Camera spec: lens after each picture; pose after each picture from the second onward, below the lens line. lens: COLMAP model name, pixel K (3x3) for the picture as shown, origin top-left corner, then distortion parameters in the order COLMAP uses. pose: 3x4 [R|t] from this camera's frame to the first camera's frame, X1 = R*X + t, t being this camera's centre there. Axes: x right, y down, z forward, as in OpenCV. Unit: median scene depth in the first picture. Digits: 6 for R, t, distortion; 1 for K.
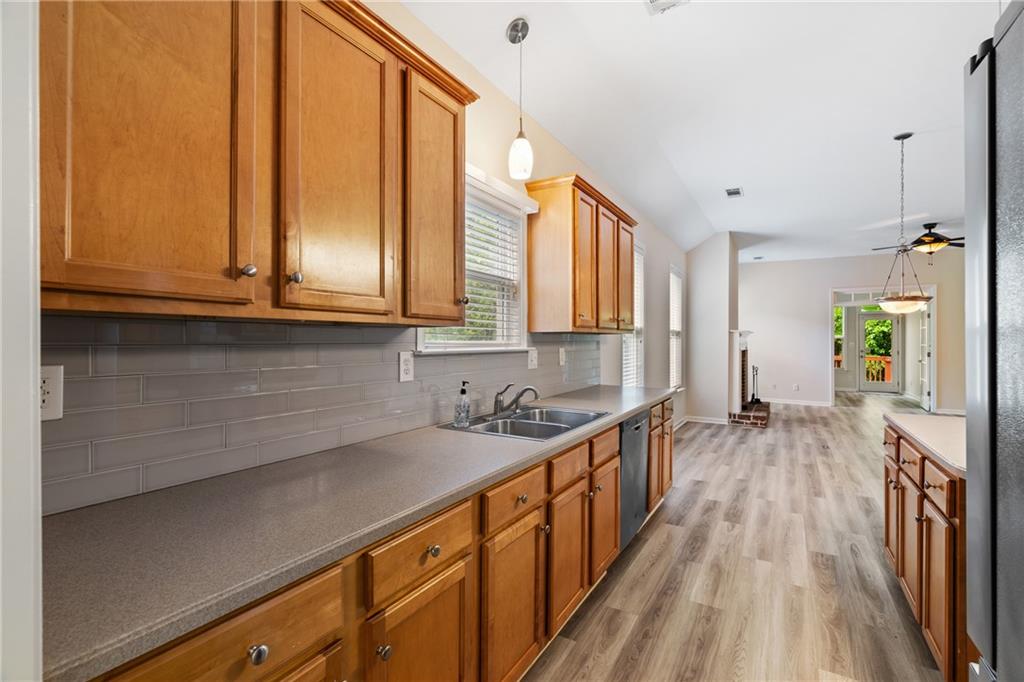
lens RADIAL K [[467.3, 0, 512.0], [0, 467.3, 341.0], [0, 0, 1]] dist [-0.004411, -0.000264]
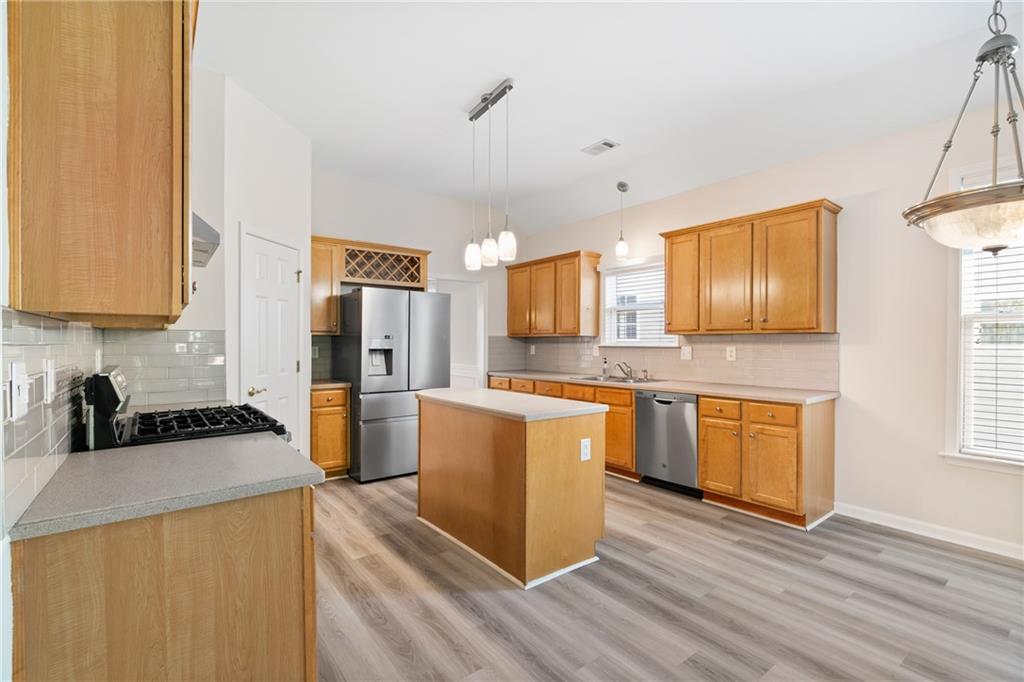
lens RADIAL K [[466.3, 0, 514.7], [0, 466.3, 344.6], [0, 0, 1]] dist [-0.001344, -0.000025]
pose [[-0.369642, 0.001031, -0.929174, 1.659784], [-0.003520, 0.999991, 0.002510, 0.010787], [0.929168, 0.004198, -0.369635, 1.059923]]
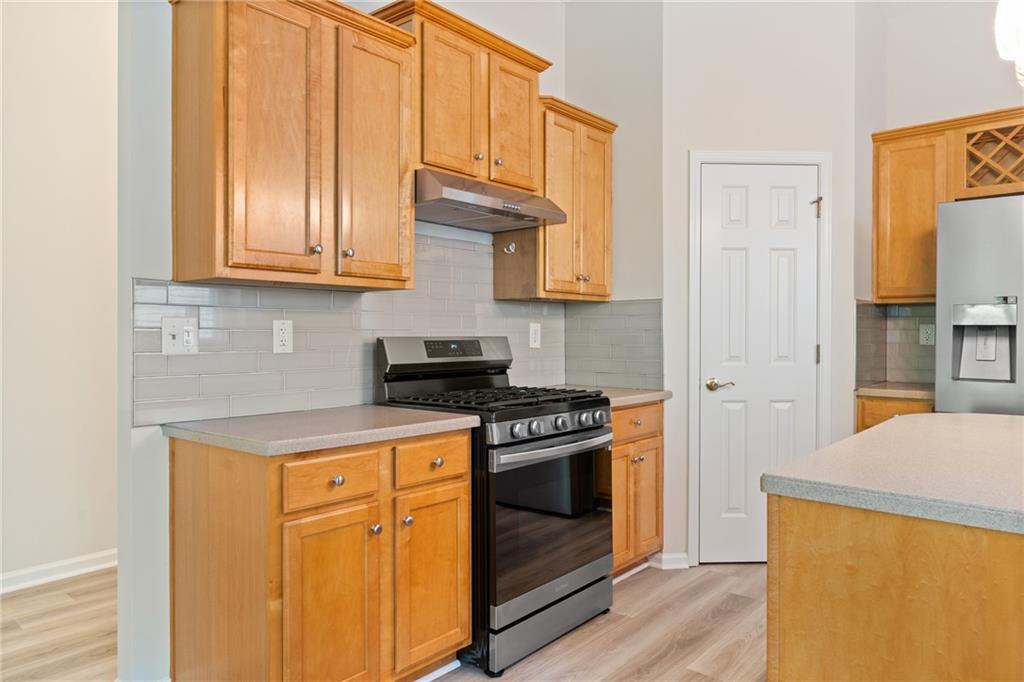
lens RADIAL K [[668.2, 0, 510.2], [0, 668.2, 334.9], [0, 0, 1]] dist [-0.001235, -0.000429]
pose [[-0.983022, -0.003798, 0.183448, 0.981224], [-0.003084, 0.999987, 0.004174, 0.041336], [-0.183461, 0.003537, -0.983021, 1.242989]]
